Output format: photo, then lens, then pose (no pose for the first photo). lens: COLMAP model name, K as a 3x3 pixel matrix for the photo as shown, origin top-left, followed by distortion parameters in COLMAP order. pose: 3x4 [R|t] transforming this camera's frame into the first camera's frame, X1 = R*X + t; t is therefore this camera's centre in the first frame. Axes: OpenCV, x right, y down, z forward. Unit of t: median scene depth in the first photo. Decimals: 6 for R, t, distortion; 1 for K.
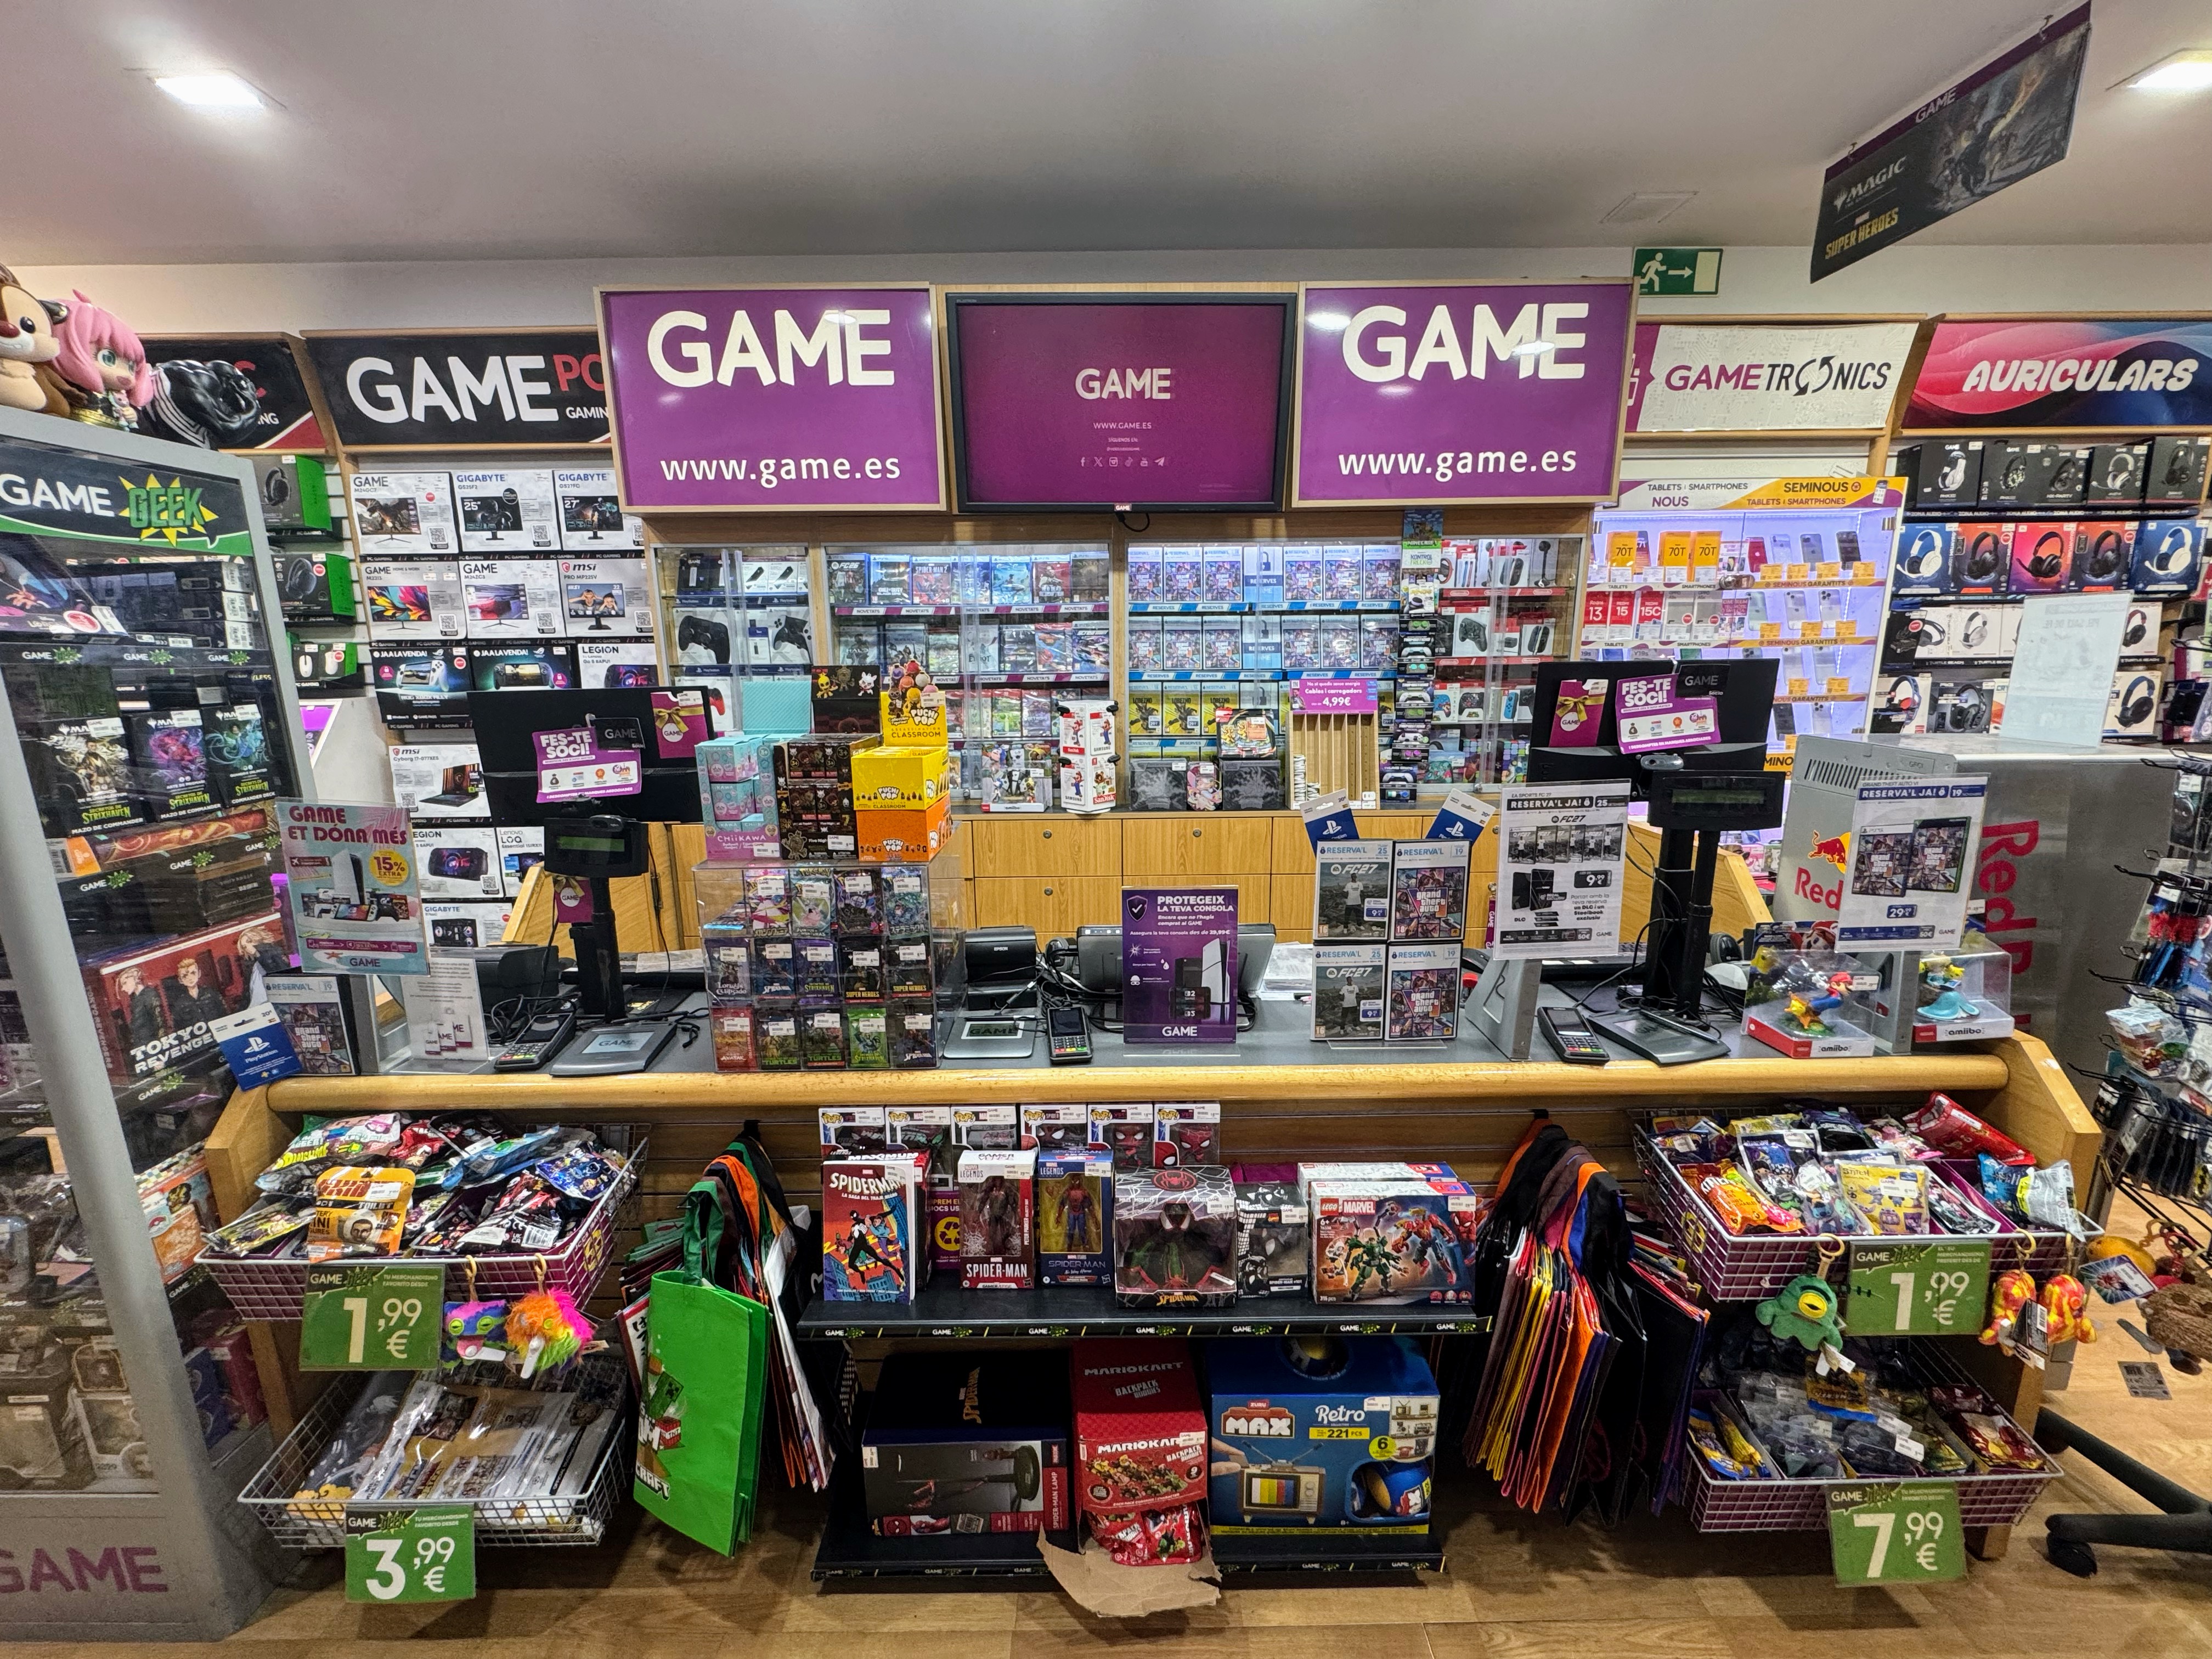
lens RADIAL K [[885.8, 0, 1106.0], [0, 885.8, 829.5], [0, 0, 1]] dist [-0.001140, -0.000820]
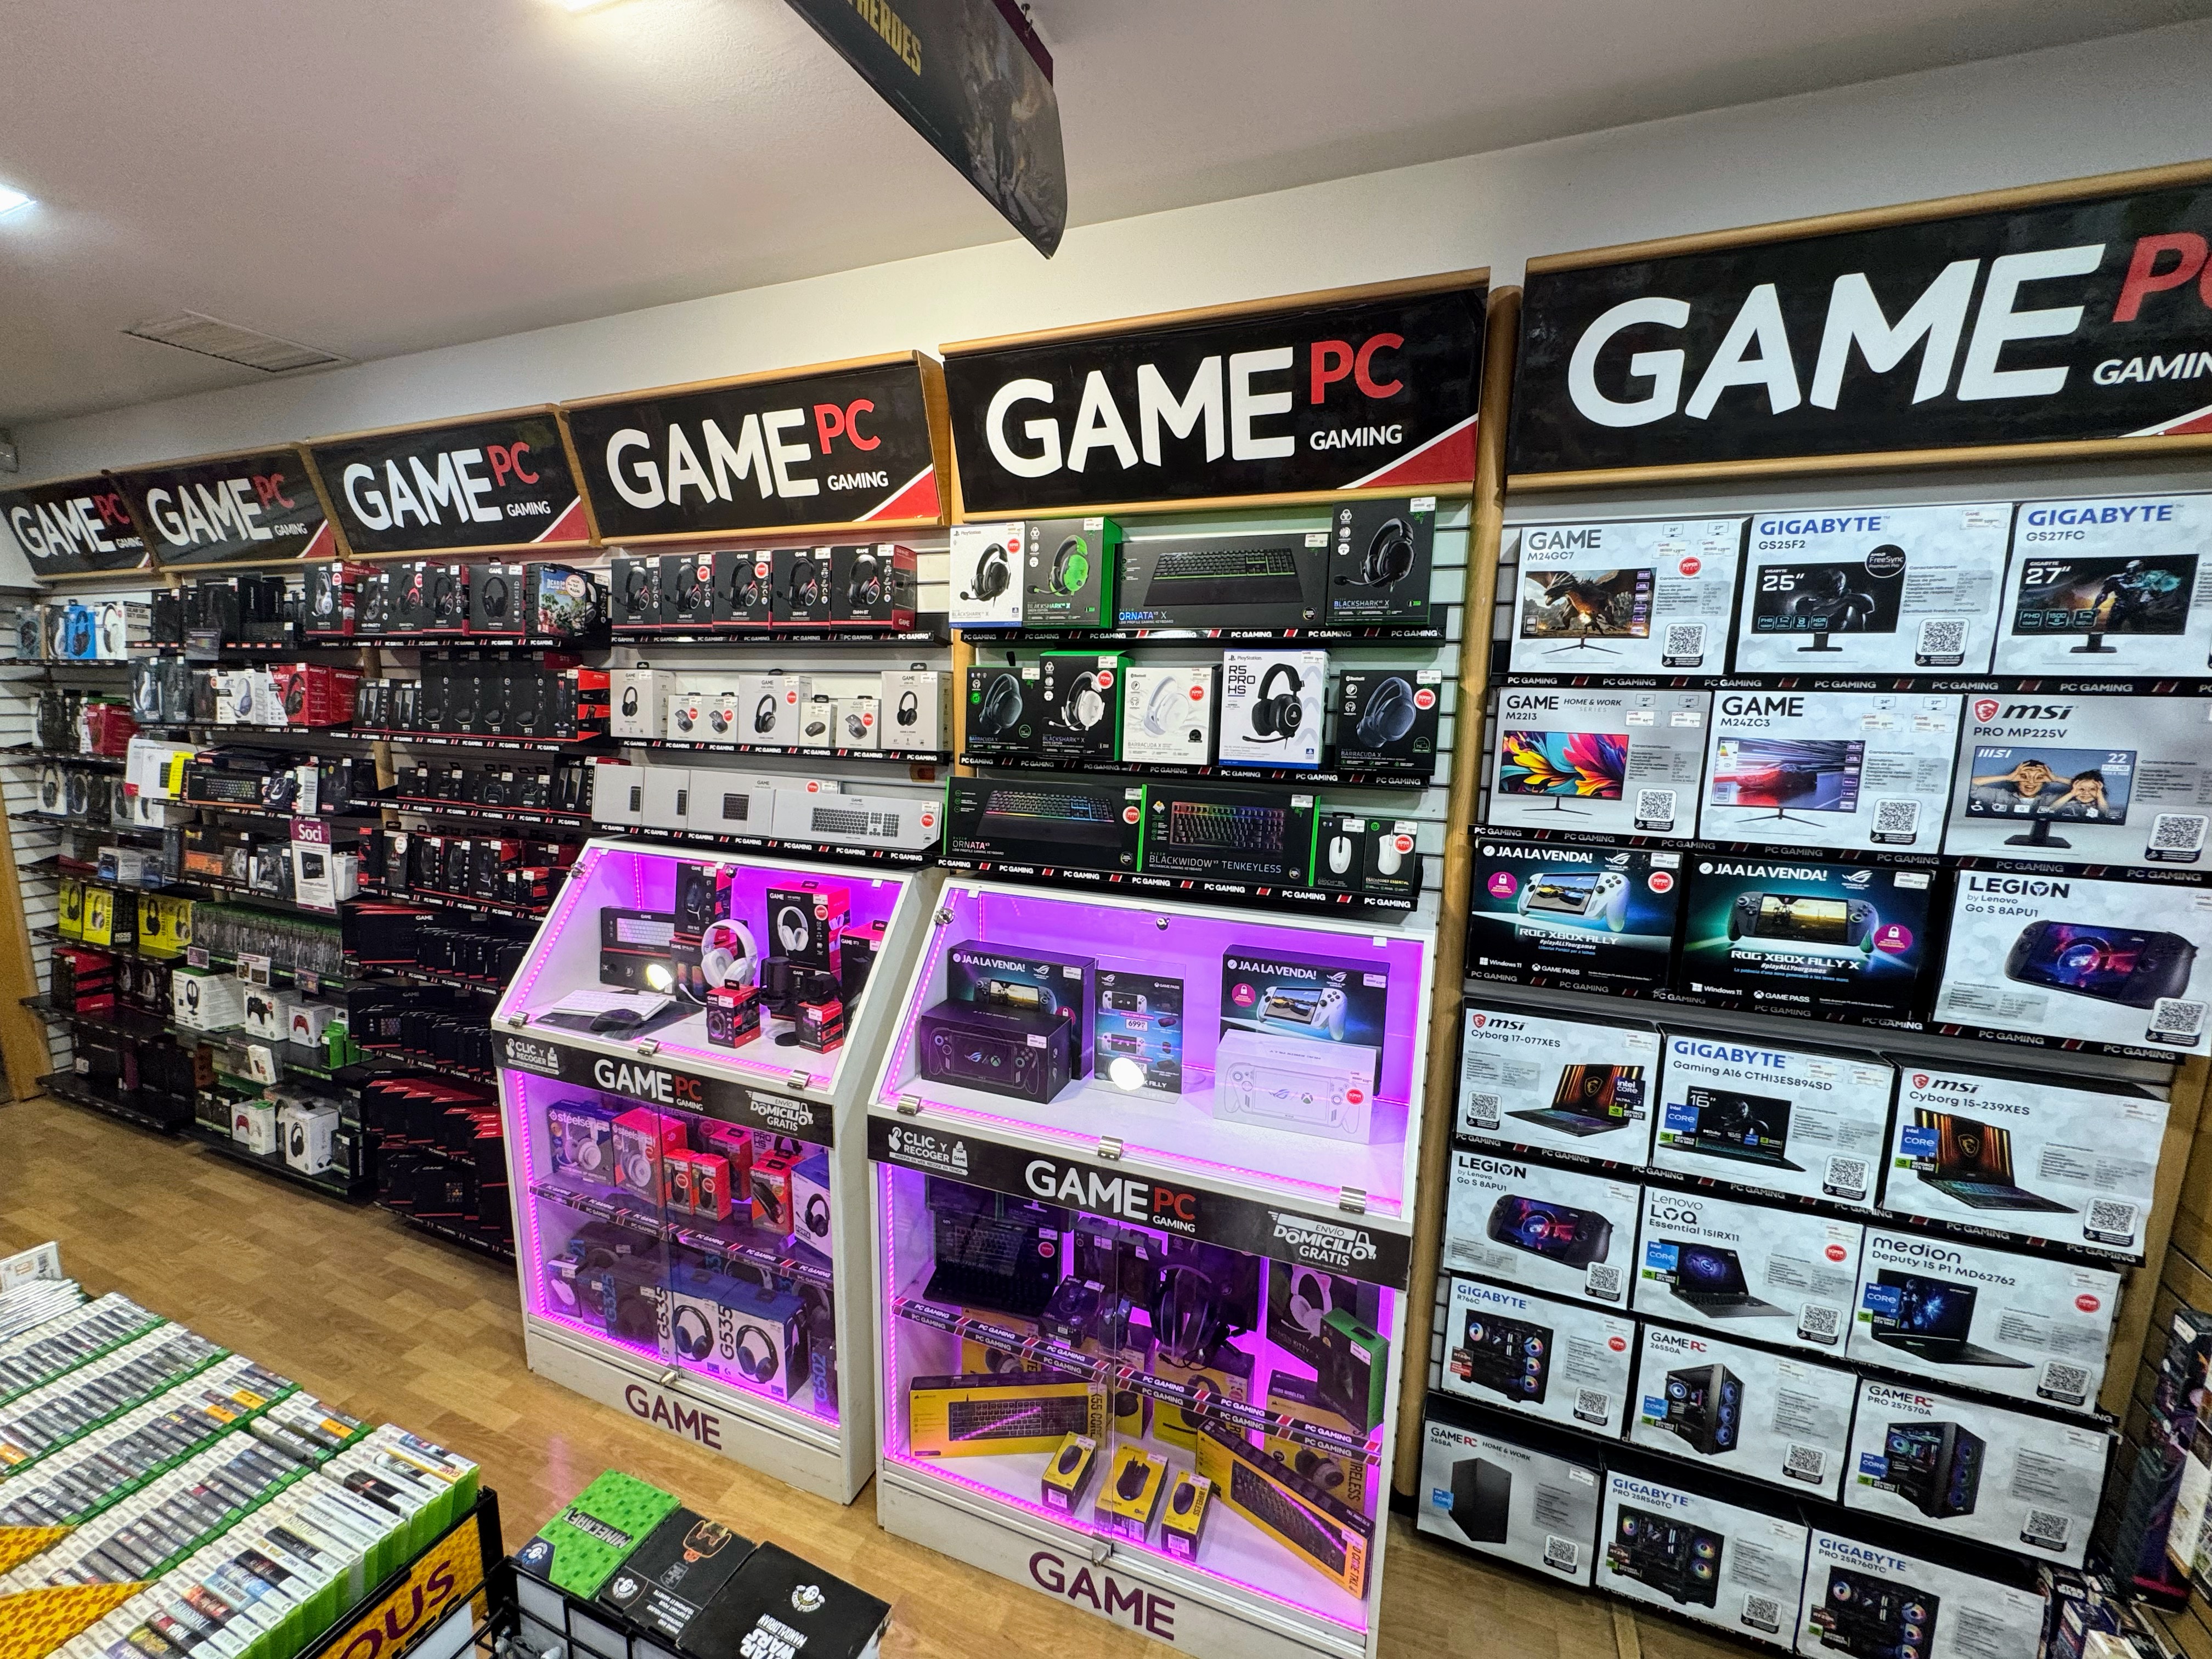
lens RADIAL K [[885.8, 0, 1106.0], [0, 885.8, 829.5], [0, 0, 1]] dist [-0.001140, -0.000820]
pose [[0.929467, 0.085847, -0.358777, -0.854441], [-0.098681, 0.994964, -0.017577, -0.179090], [0.355461, 0.051742, 0.933258, 0.405607]]
